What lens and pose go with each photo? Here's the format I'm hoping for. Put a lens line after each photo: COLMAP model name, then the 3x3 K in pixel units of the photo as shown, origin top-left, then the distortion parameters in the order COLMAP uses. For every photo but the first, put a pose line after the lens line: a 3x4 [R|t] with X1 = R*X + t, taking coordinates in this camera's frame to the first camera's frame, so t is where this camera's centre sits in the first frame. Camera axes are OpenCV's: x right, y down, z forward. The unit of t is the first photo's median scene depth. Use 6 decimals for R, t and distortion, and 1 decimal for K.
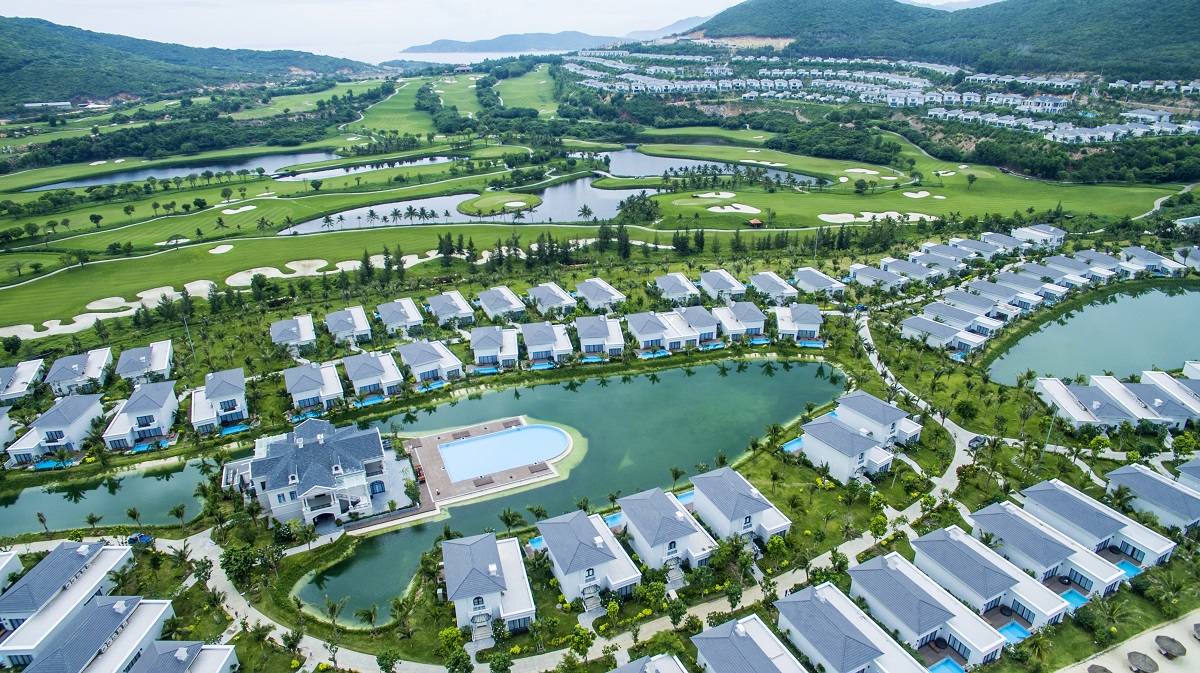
lens RADIAL K [[699.1, 0, 600.0], [0, 699.1, 336.5], [0, 0, 1]] dist [-0.119318, 0.089813]
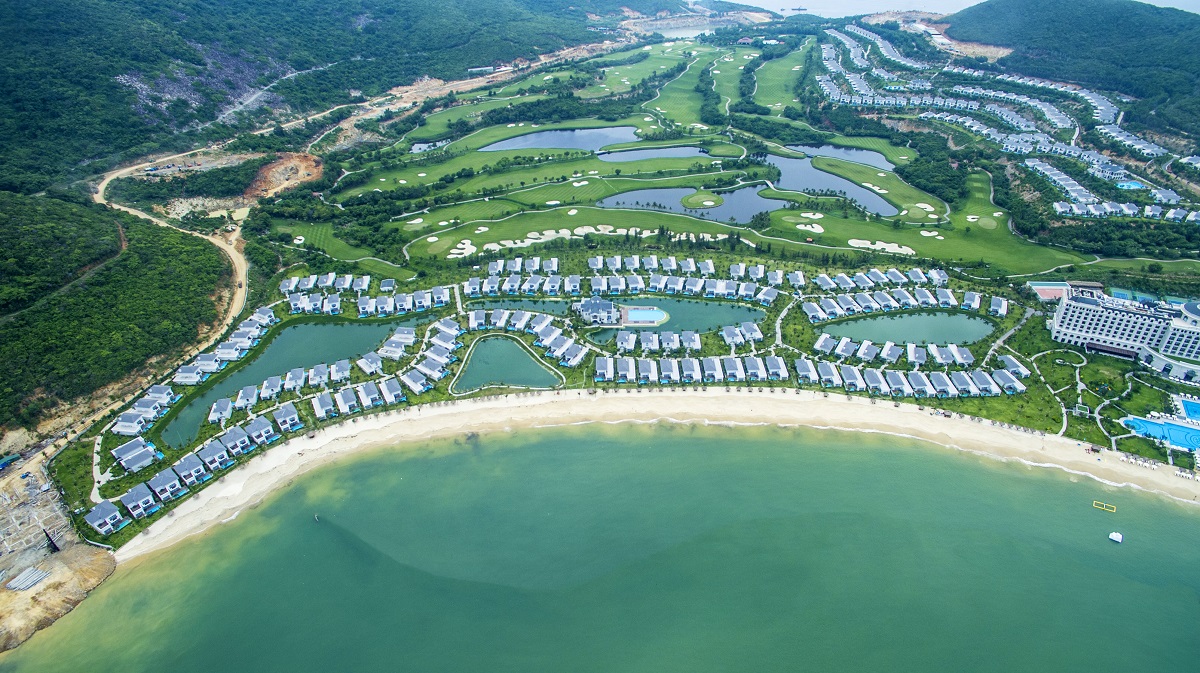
lens RADIAL K [[699.1, 0, 600.0], [0, 699.1, 336.5], [0, 0, 1]] dist [-0.119318, 0.089813]
pose [[0.904044, 0.227317, -0.361983, 0.719199], [-0.161891, 0.965866, 0.202223, -0.308781], [0.395595, -0.124217, 0.909986, -1.745811]]
